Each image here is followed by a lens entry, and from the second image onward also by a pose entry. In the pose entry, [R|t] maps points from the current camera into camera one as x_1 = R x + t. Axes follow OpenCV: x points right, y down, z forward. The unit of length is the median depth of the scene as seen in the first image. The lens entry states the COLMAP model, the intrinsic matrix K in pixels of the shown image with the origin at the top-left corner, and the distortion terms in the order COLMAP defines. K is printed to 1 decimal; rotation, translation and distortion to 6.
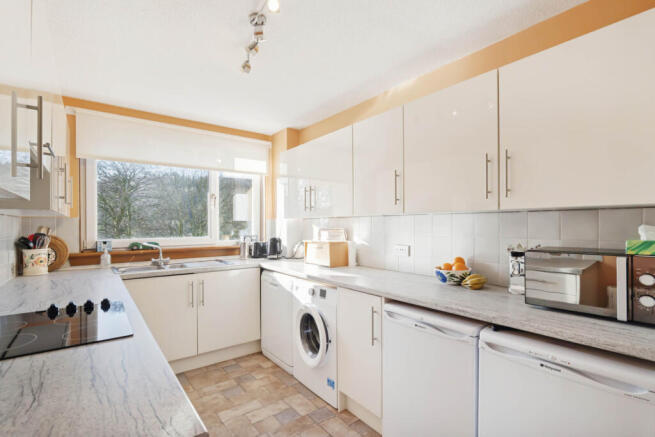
lens RADIAL K [[307.0, 0, 327.6], [0, 307.0, 223.7], [0, 0, 1]] dist [-0.000757, -0.000402]
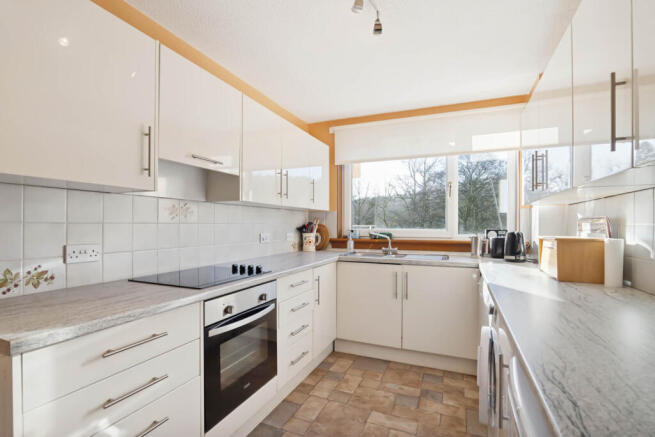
lens RADIAL K [[307.0, 0, 327.6], [0, 307.0, 223.7], [0, 0, 1]] dist [-0.000757, -0.000402]
pose [[0.501478, 0.002123, -0.865168, 0.294560], [-0.000660, 0.999998, 0.002071, 0.029997], [0.865170, -0.000468, 0.501478, 0.309556]]
